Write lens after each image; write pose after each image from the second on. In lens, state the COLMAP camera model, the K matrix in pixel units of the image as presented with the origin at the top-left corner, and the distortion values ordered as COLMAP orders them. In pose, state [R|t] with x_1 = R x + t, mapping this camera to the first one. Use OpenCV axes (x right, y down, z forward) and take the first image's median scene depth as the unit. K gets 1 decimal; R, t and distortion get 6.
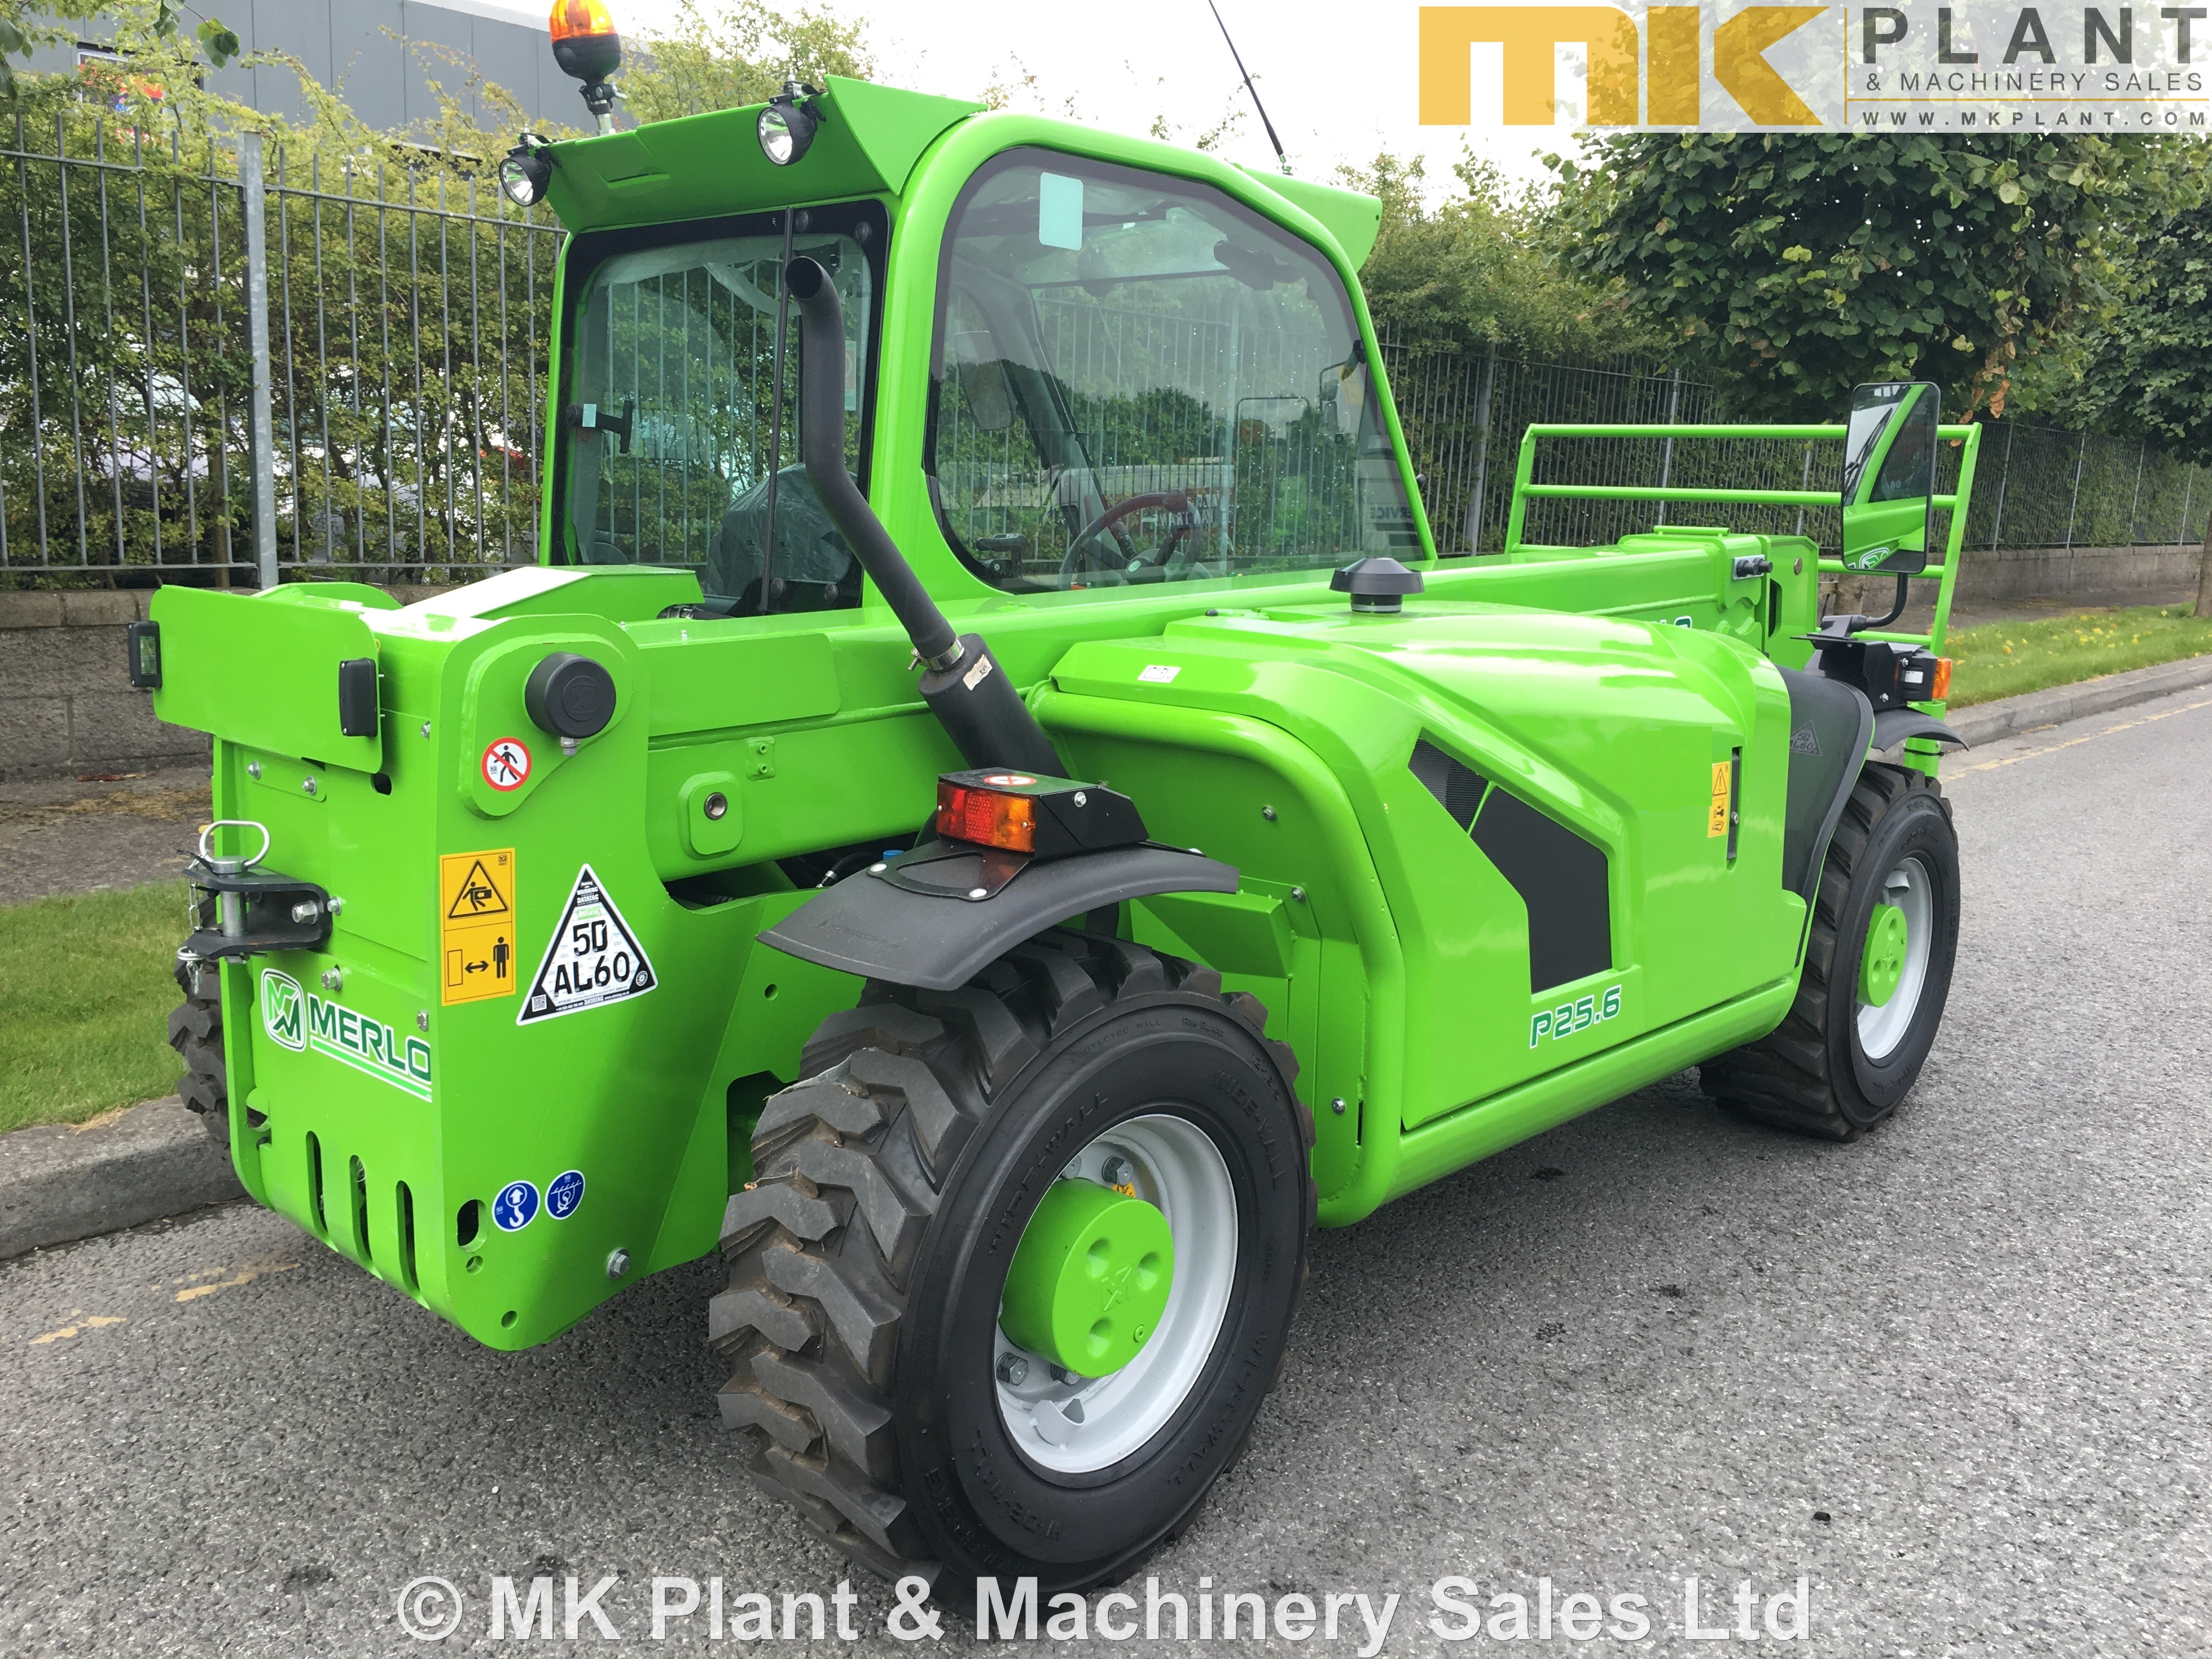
lens RADIAL K [[1900.5, 0, 1101.5], [0, 1900.5, 813.7], [0, 0, 1]] dist [0.008404, -0.006052]
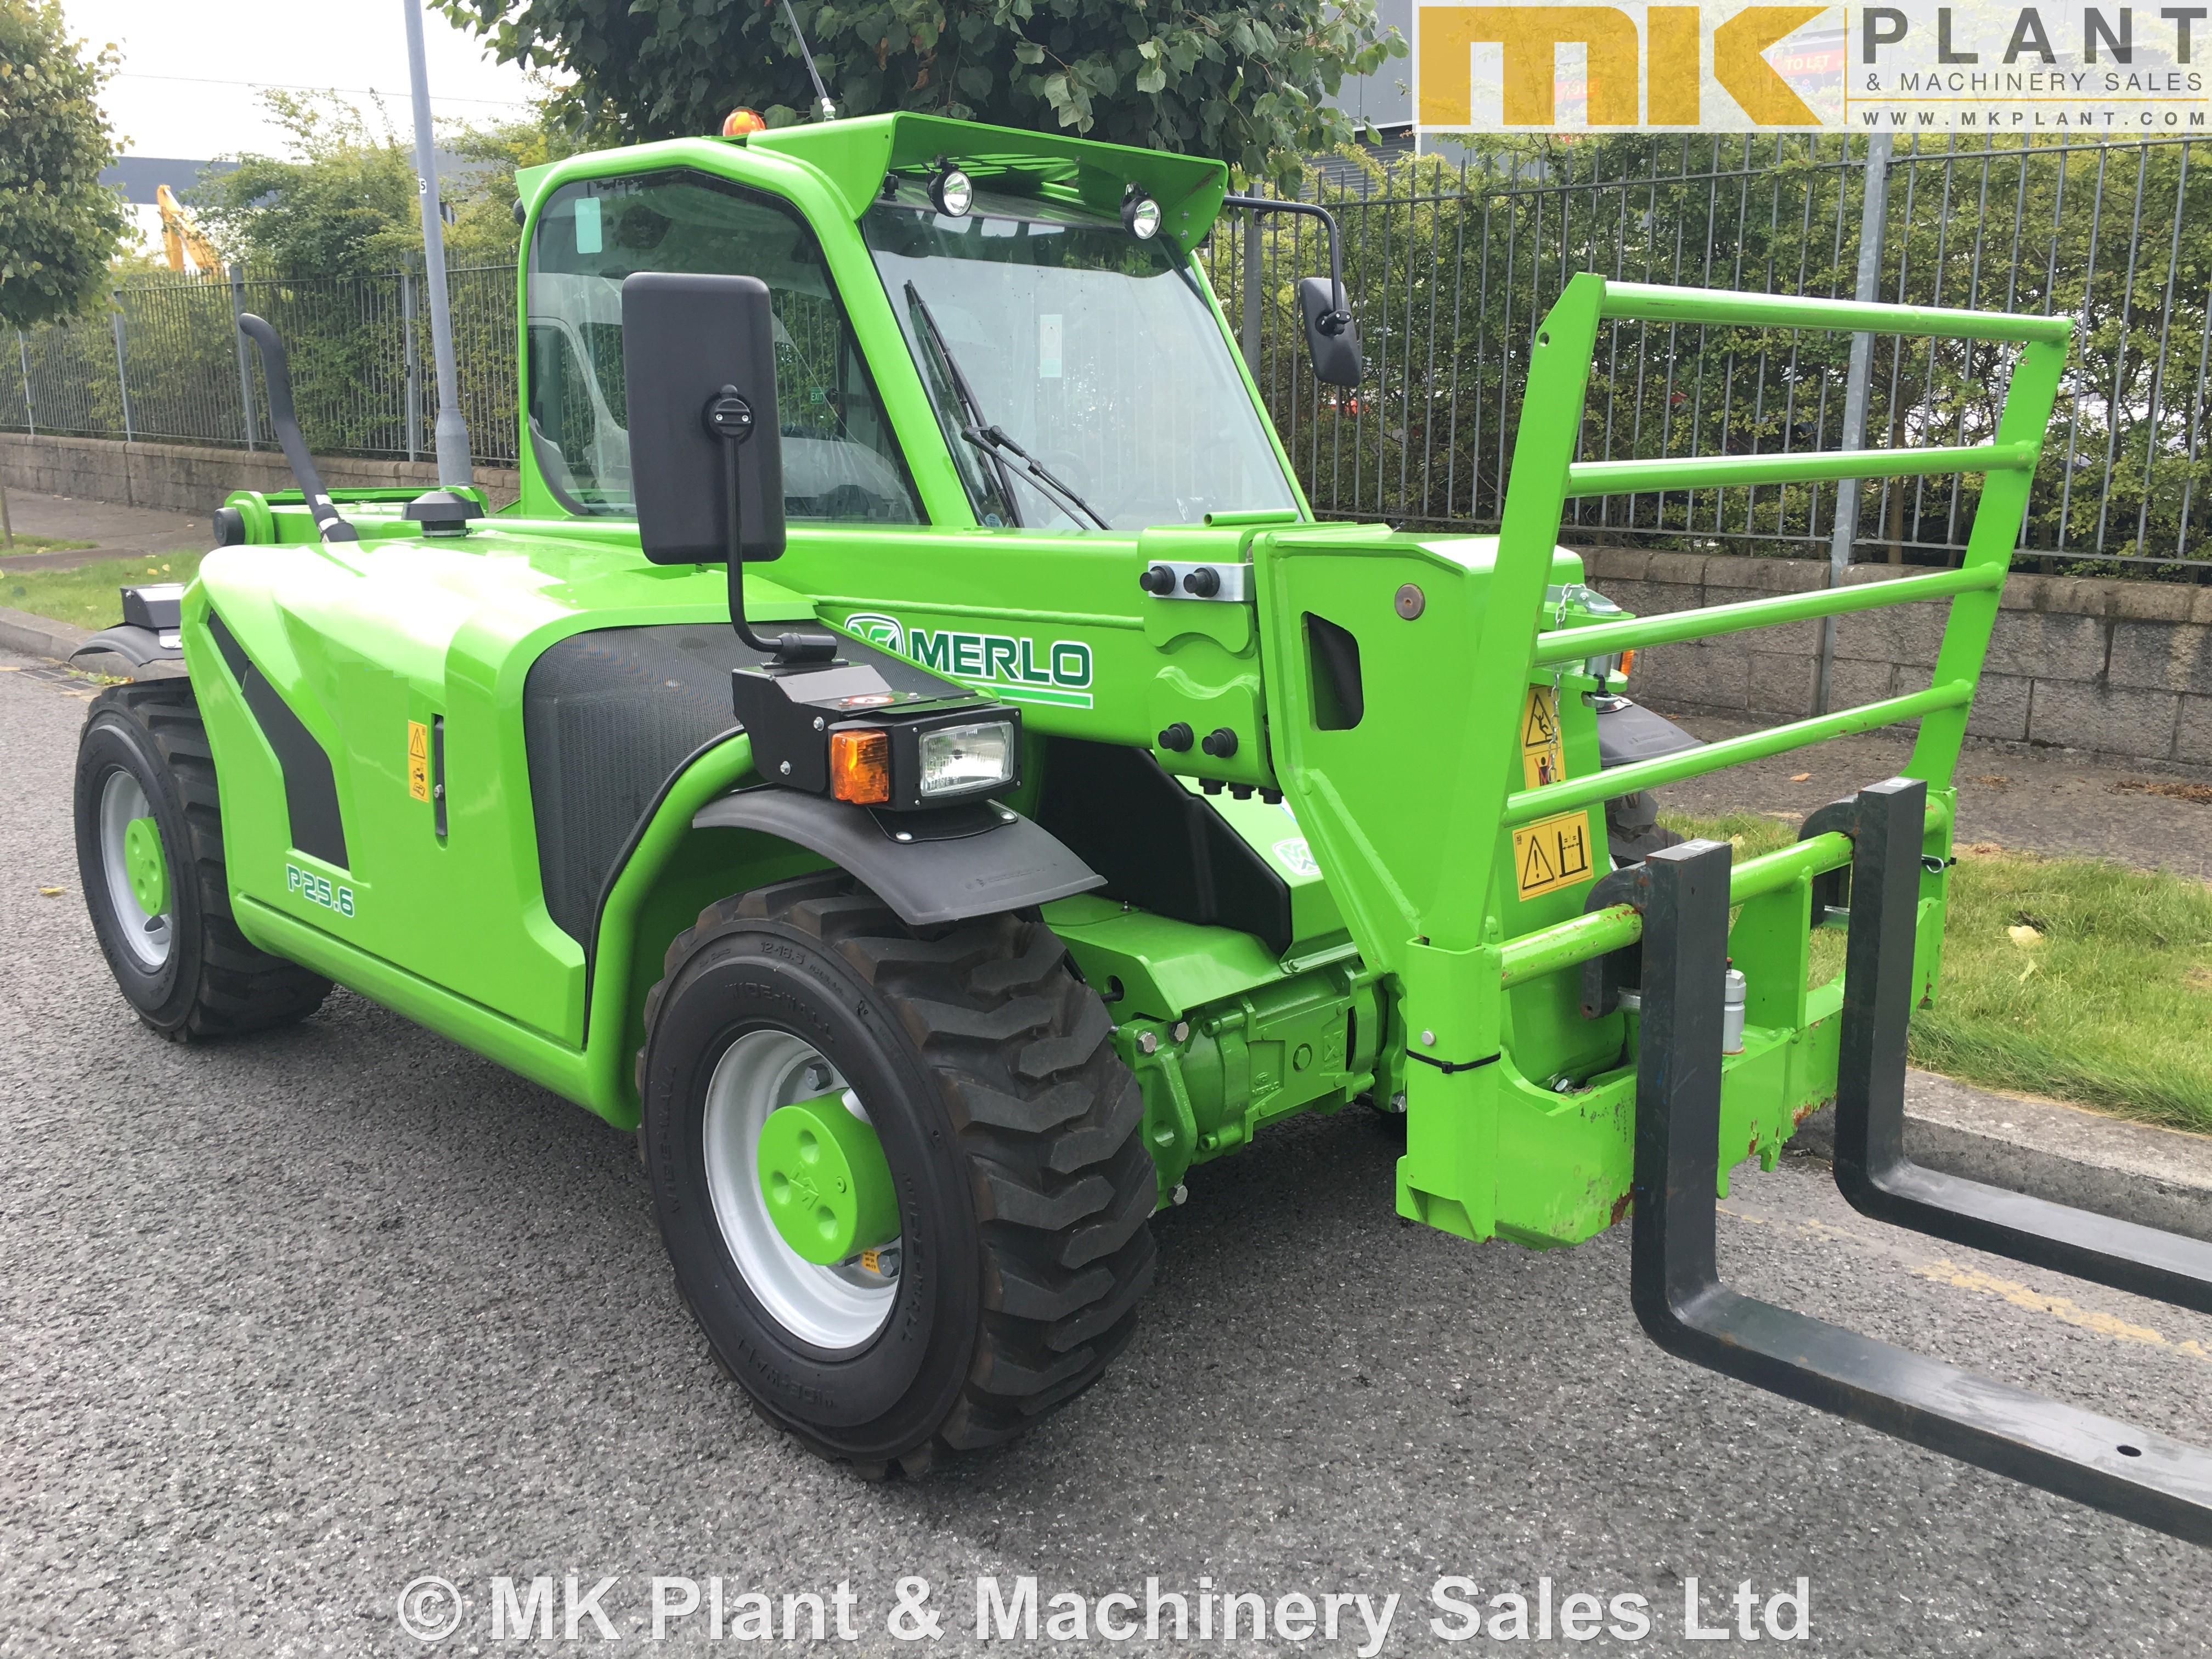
lens RADIAL K [[1900.5, 0, 1107.6], [0, 1900.5, 839.7], [0, 0, 1]] dist [0.008404, -0.006052]
pose [[-0.036356, 0.194882, -0.980153, 1.256242], [-0.184747, 0.962584, 0.198242, -0.222659], [0.982113, 0.188287, 0.001008, 1.349465]]
